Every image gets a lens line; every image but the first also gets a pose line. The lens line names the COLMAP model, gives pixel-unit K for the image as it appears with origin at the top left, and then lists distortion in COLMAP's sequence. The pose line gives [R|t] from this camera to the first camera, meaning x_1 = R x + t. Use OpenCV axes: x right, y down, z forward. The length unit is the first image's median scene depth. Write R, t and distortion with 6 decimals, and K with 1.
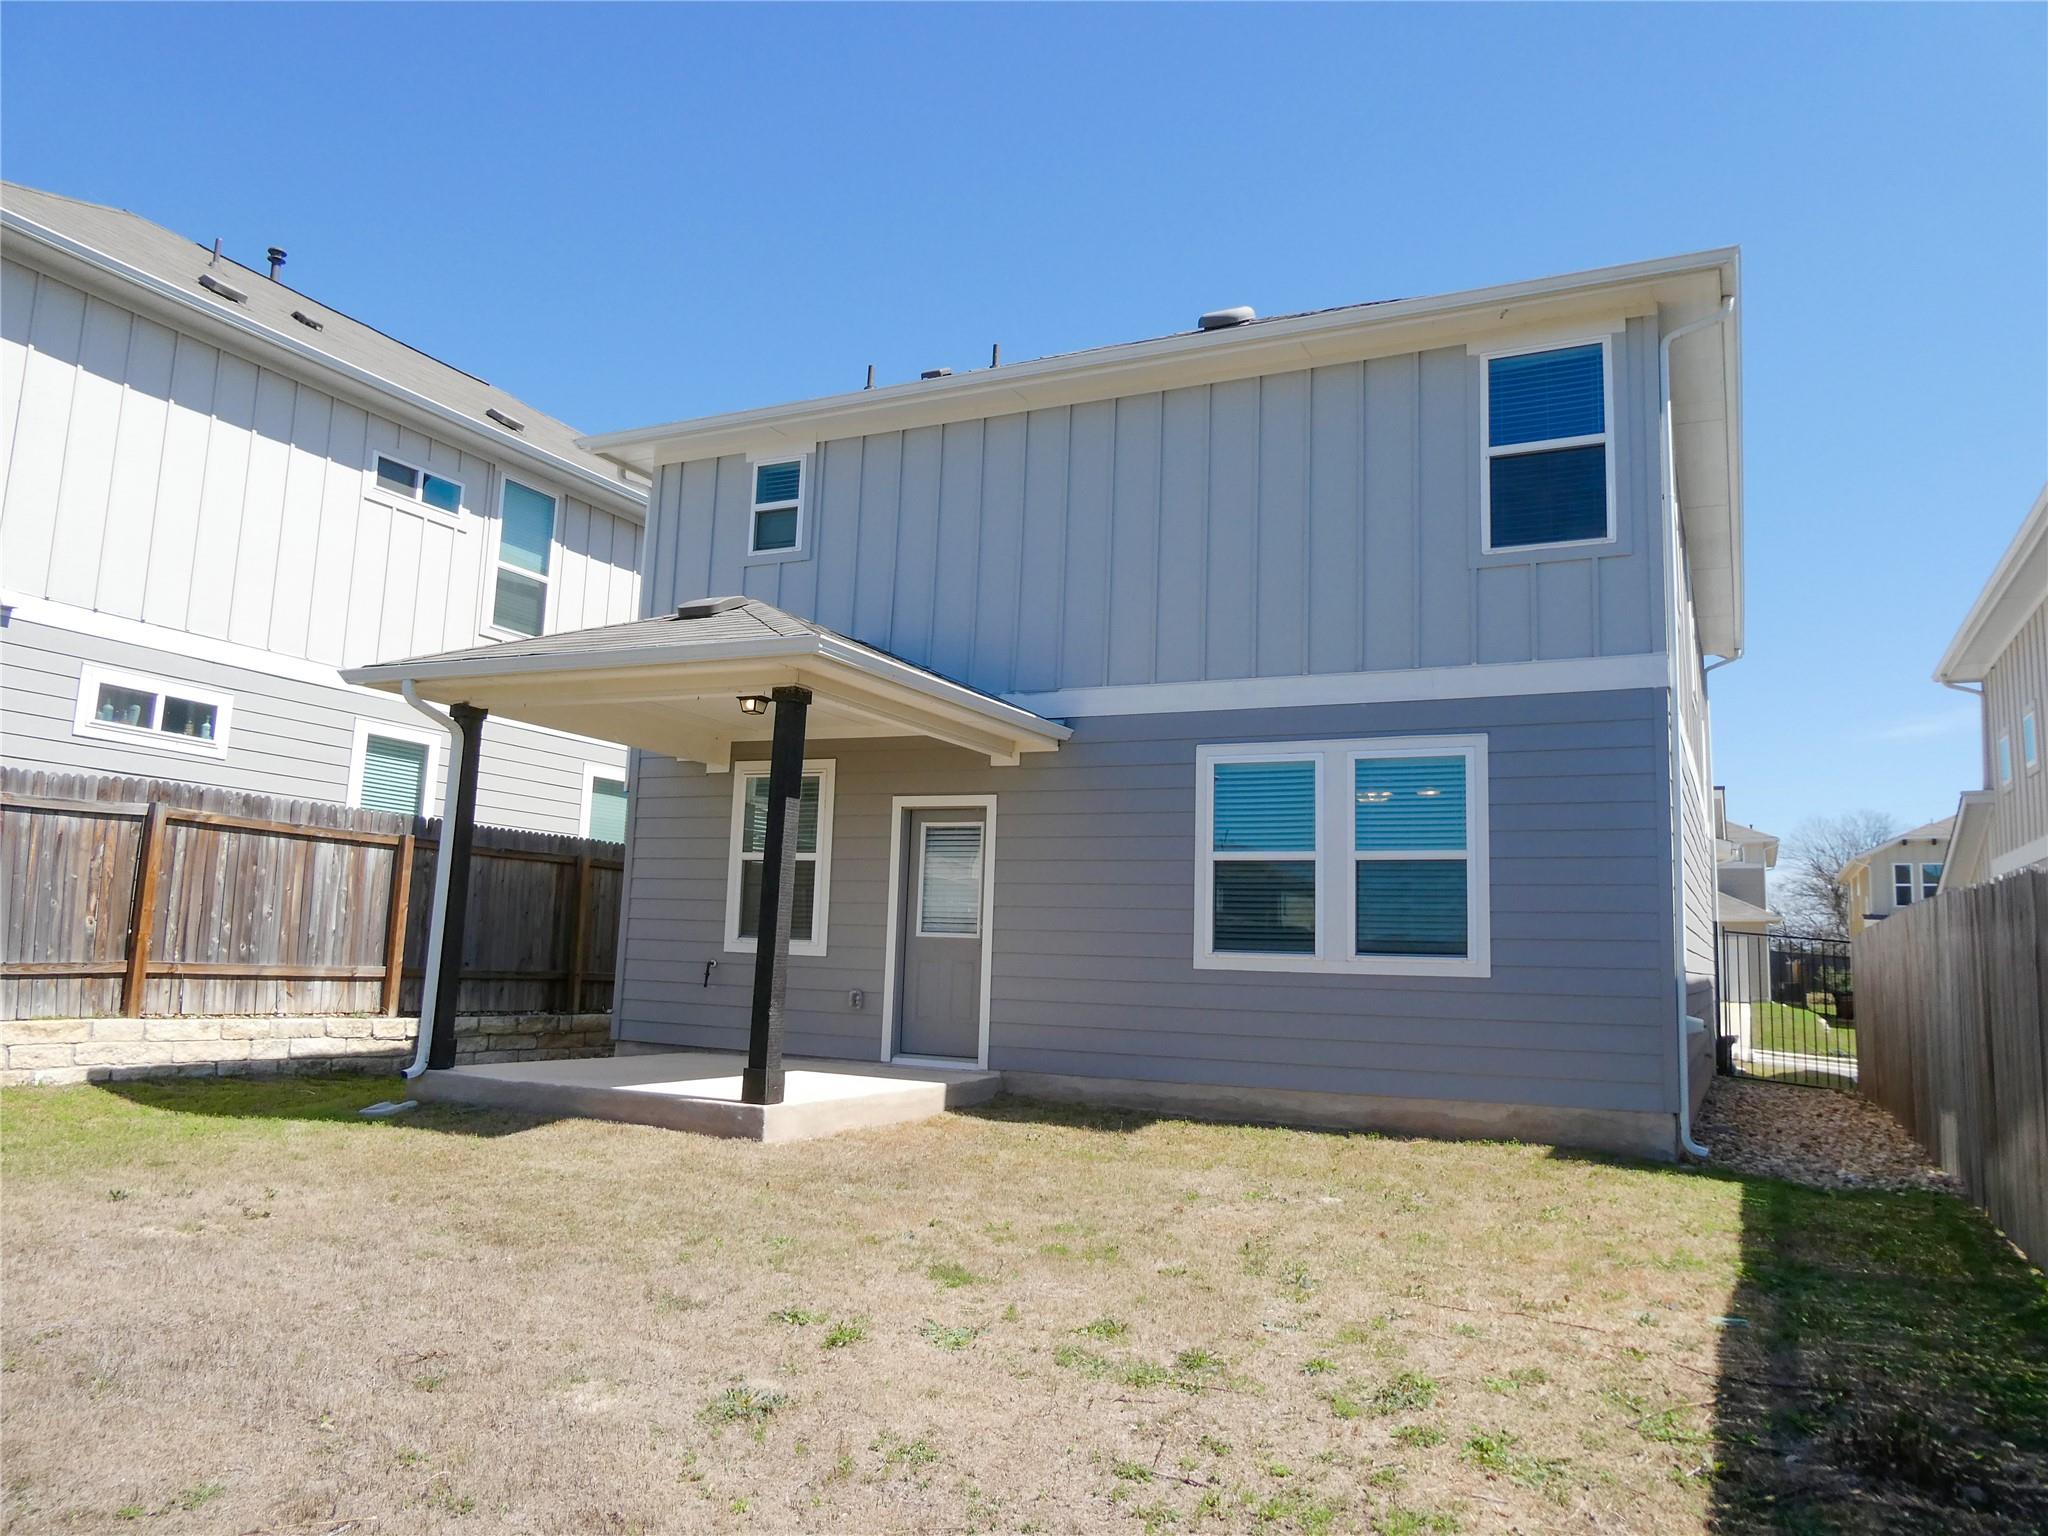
lens RADIAL K [[1452.2, 0, 1024.0], [0, 1452.2, 768.0], [0, 0, 1]] dist [0.002307, 0.006933]
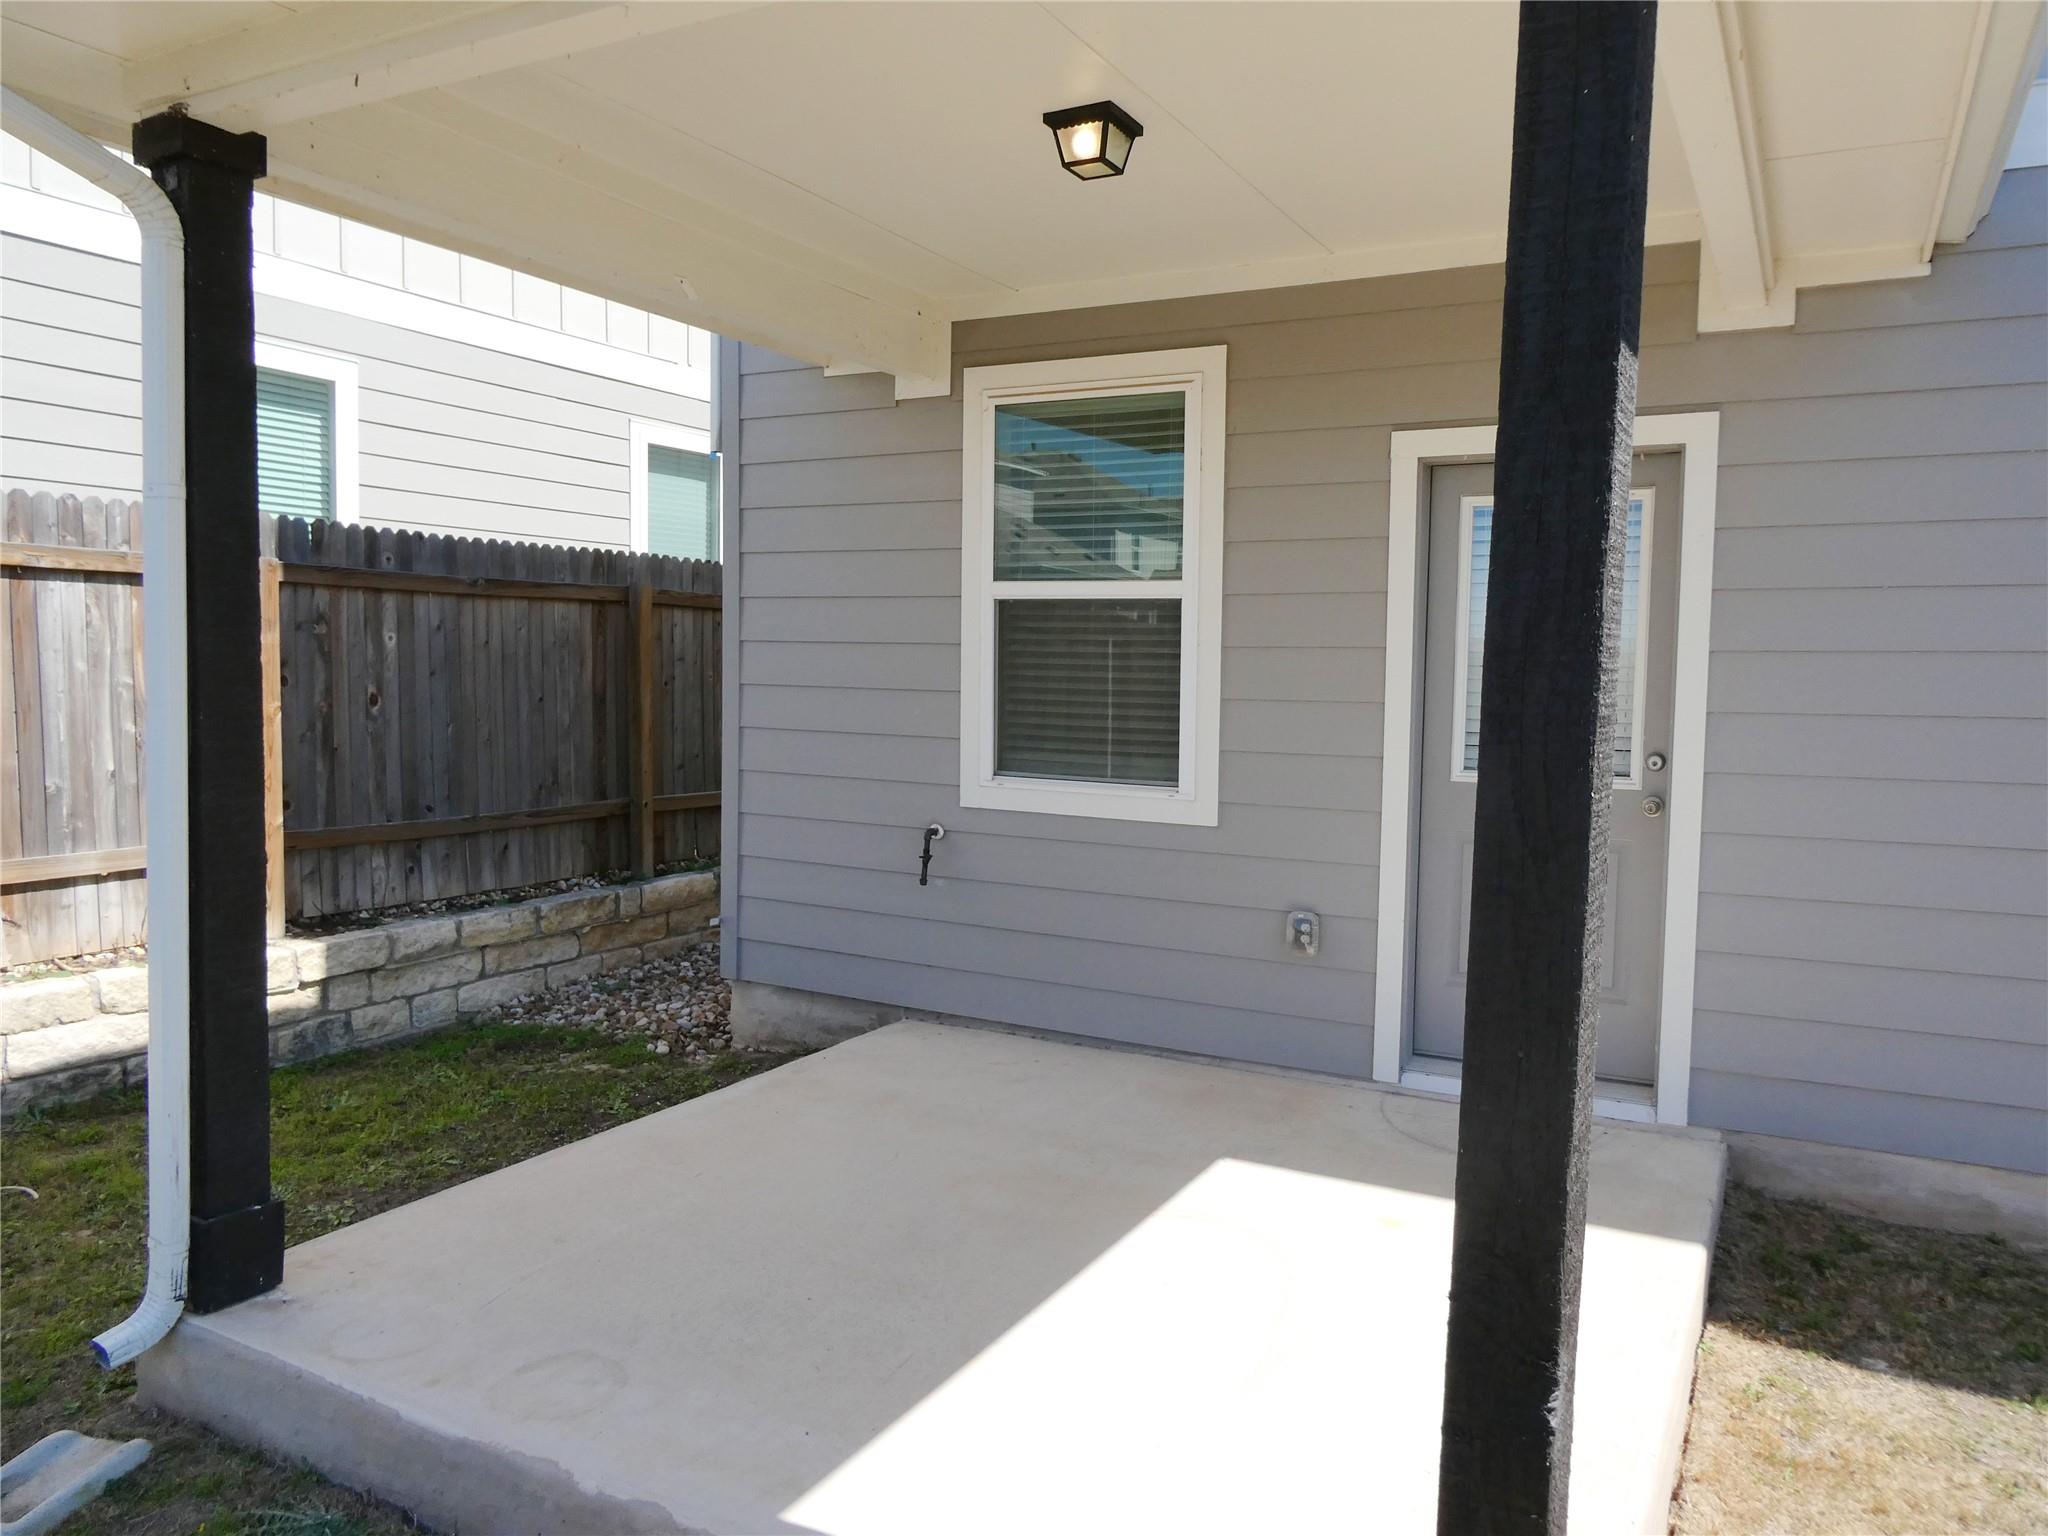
lens RADIAL K [[1452.2, 0, 1024.0], [0, 1452.2, 768.0], [0, 0, 1]] dist [0.002307, 0.006933]
pose [[0.998620, -0.017595, -0.049491, -0.155125], [0.027427, 0.978245, 0.205633, 0.022319], [0.044796, -0.206706, 0.977377, 0.534004]]
